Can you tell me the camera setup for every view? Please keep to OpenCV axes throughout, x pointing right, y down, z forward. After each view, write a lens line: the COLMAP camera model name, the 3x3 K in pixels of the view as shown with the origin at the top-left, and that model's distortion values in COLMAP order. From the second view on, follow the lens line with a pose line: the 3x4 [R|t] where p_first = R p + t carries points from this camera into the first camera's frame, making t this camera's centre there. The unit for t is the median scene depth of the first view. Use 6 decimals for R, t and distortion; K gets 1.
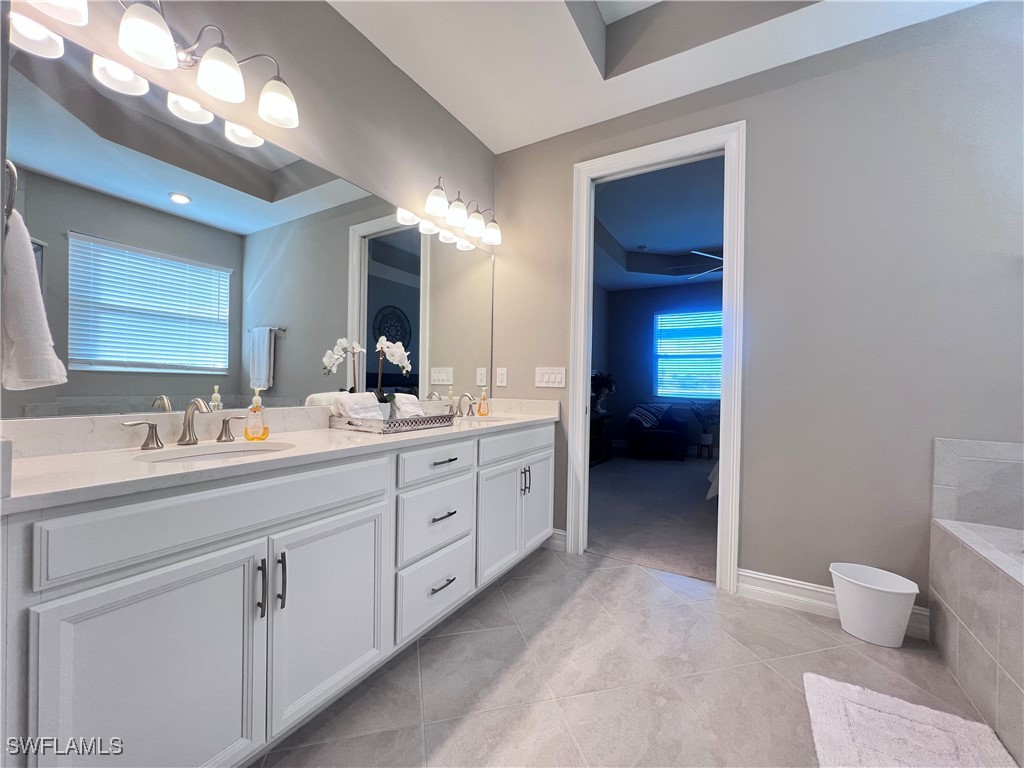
lens RADIAL K [[407.4, 0, 513.3], [0, 407.4, 387.3], [0, 0, 1]] dist [-0.001024, -0.000039]
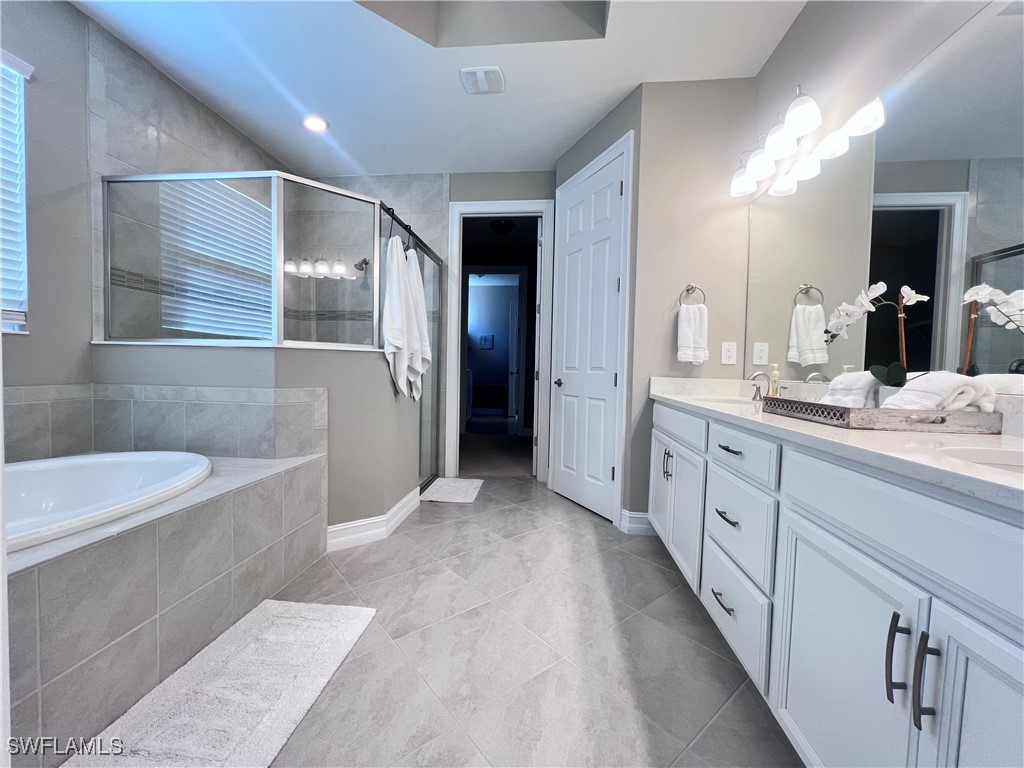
lens RADIAL K [[407.4, 0, 512.3], [0, 407.4, 386.6], [0, 0, 1]] dist [-0.001024, -0.000039]
pose [[-0.910760, -0.026525, -0.412083, 0.566955], [-0.046105, 0.998227, 0.037643, 0.047228], [0.410354, 0.053282, -0.910368, 1.576365]]
